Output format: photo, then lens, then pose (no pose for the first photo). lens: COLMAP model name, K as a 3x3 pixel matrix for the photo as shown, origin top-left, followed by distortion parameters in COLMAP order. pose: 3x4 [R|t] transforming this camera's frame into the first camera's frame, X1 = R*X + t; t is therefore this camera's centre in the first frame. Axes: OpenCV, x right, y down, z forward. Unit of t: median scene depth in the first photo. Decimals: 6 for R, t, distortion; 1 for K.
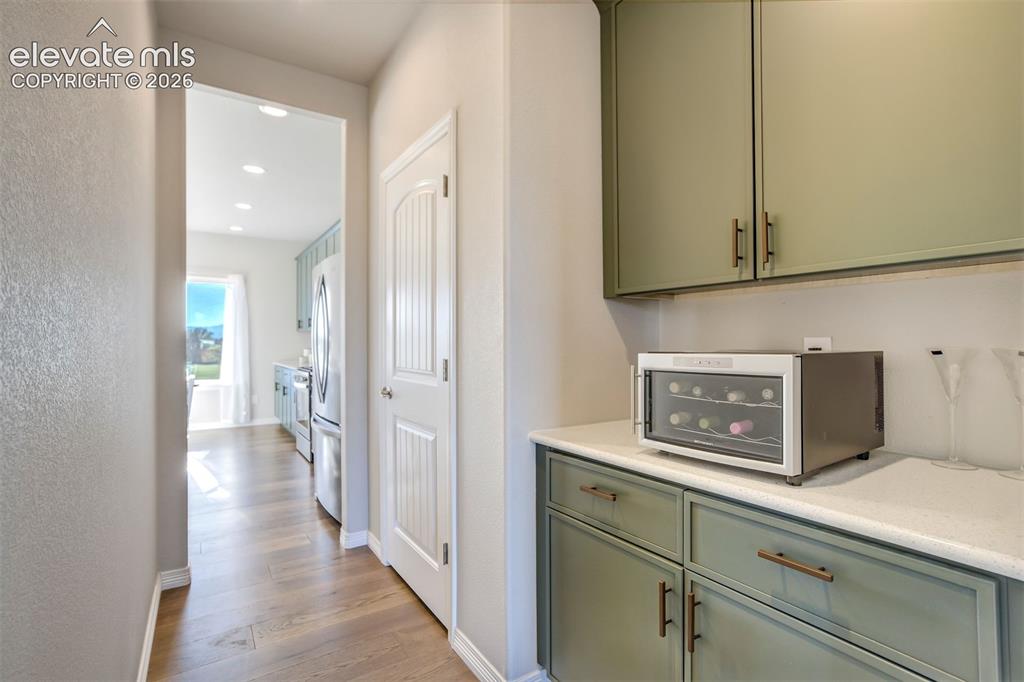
lens RADIAL K [[489.9, 0, 508.6], [0, 489.9, 339.5], [0, 0, 1]] dist [-0.021327, 0.013921]
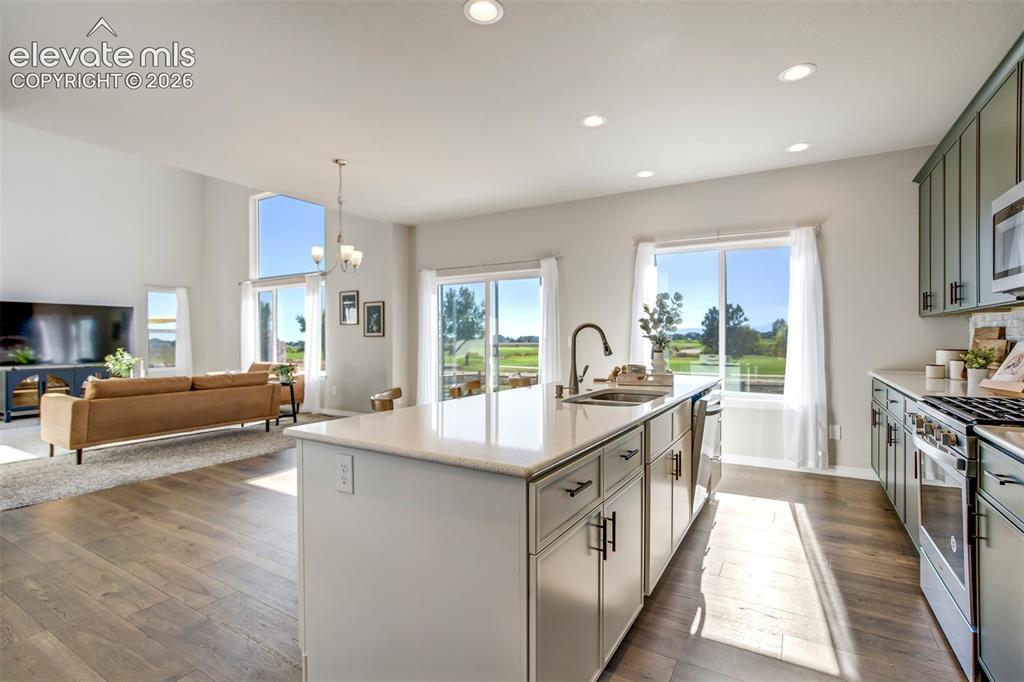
lens RADIAL K [[489.9, 0, 520.4], [0, 489.9, 342.5], [0, 0, 1]] dist [-0.021327, 0.013921]
pose [[0.460208, 0.001793, -0.887809, -0.175880], [0.006990, 0.999960, 0.005642, 0.006482], [0.887784, -0.008802, 0.460177, 0.398472]]
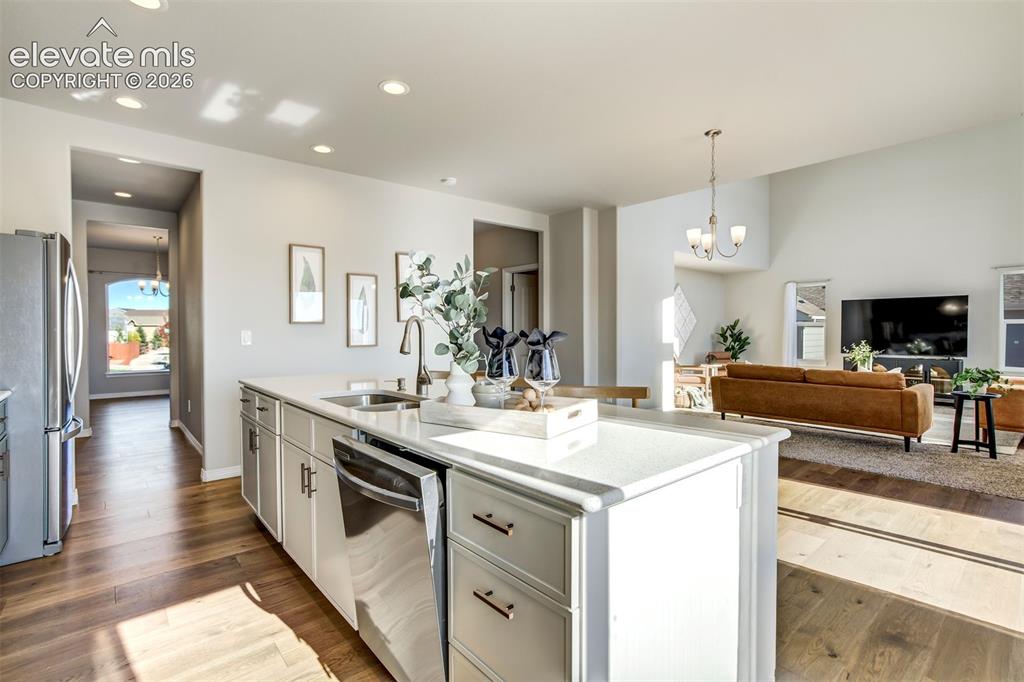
lens RADIAL K [[489.9, 0, 503.9], [0, 489.9, 346.8], [0, 0, 1]] dist [-0.021327, 0.013921]
pose [[-0.991156, -0.000026, -0.132701, -0.515700], [-0.004231, 0.999498, 0.031410, 0.003267], [0.132633, 0.031693, -0.990658, 0.972898]]
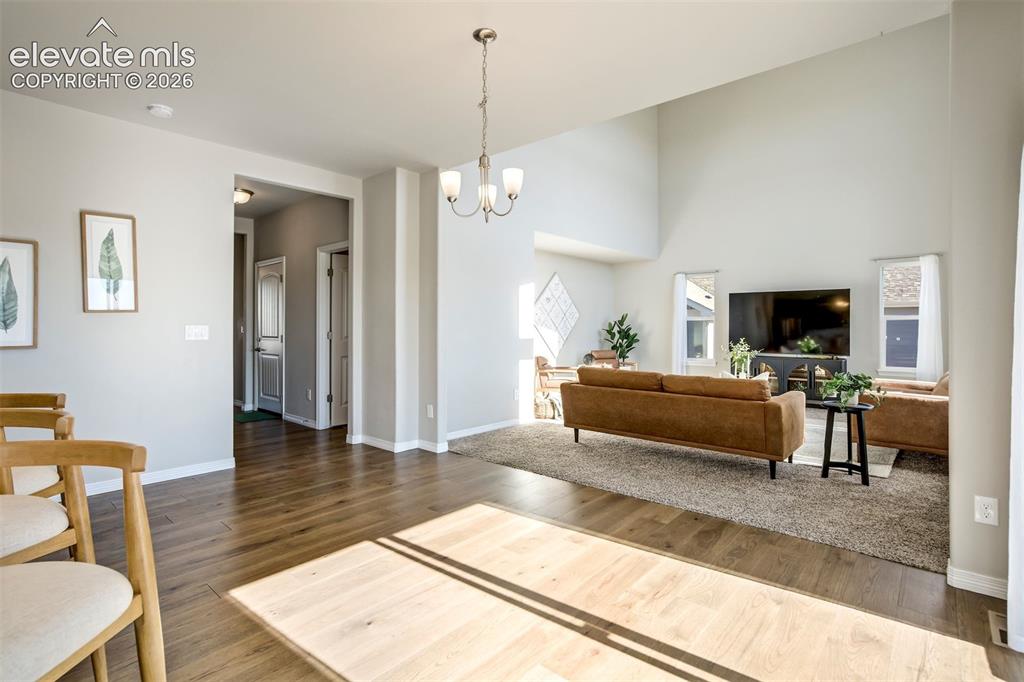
lens RADIAL K [[489.9, 0, 518.5], [0, 489.9, 333.1], [0, 0, 1]] dist [-0.021327, 0.013921]
pose [[-0.963015, -0.003726, -0.269421, -0.739002], [-0.007289, 0.999899, 0.012223, 0.001590], [0.269349, 0.013734, -0.962945, 0.828353]]
